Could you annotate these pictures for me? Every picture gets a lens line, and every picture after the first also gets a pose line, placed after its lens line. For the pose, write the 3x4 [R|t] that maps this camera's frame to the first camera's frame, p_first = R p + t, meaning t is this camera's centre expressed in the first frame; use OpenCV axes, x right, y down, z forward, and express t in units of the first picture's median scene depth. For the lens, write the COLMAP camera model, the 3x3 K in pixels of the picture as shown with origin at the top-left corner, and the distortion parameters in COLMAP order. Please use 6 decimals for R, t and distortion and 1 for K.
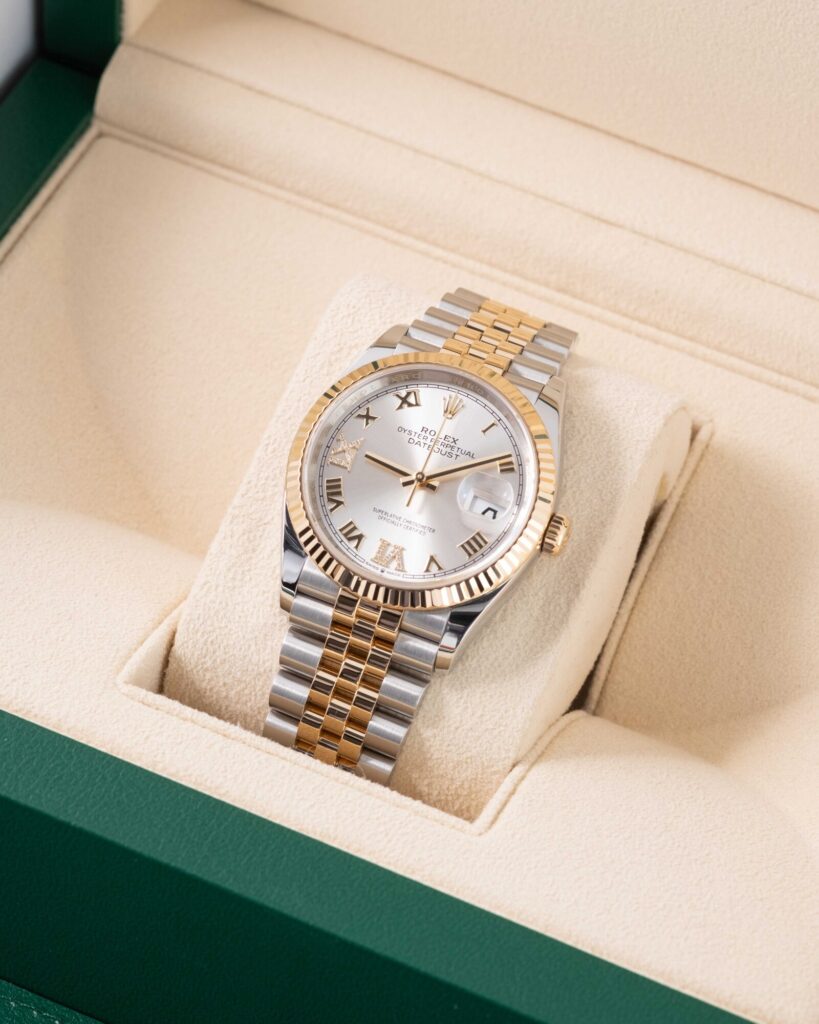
lens RADIAL K [[4102.8, 0, 409.5], [0, 4102.8, 512.0], [0, 0, 1]] dist [0.337347, -7.571928]
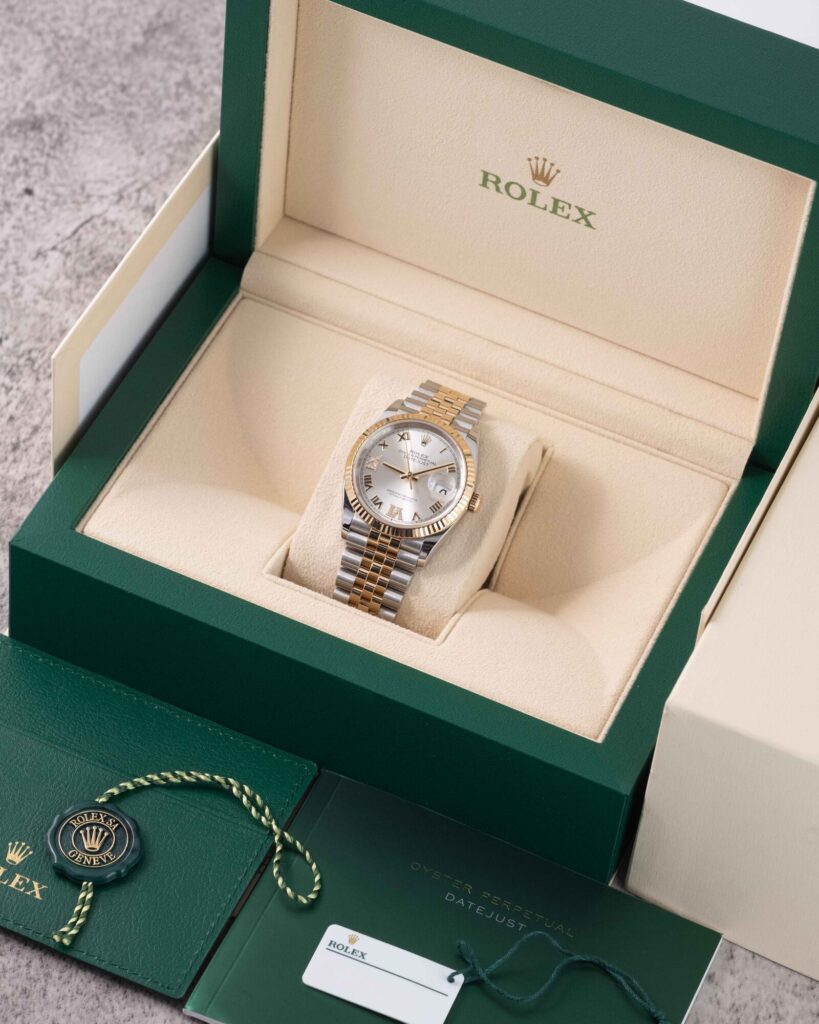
lens RADIAL K [[4102.8, 0, 409.5], [0, 4102.8, 512.0], [0, 0, 1]] dist [0.337347, -7.571928]
pose [[0.999748, 0.004260, 0.022058, -0.042331], [-0.004412, 0.999967, 0.006848, -0.003622], [-0.022028, -0.006943, 0.999733, -1.048610]]
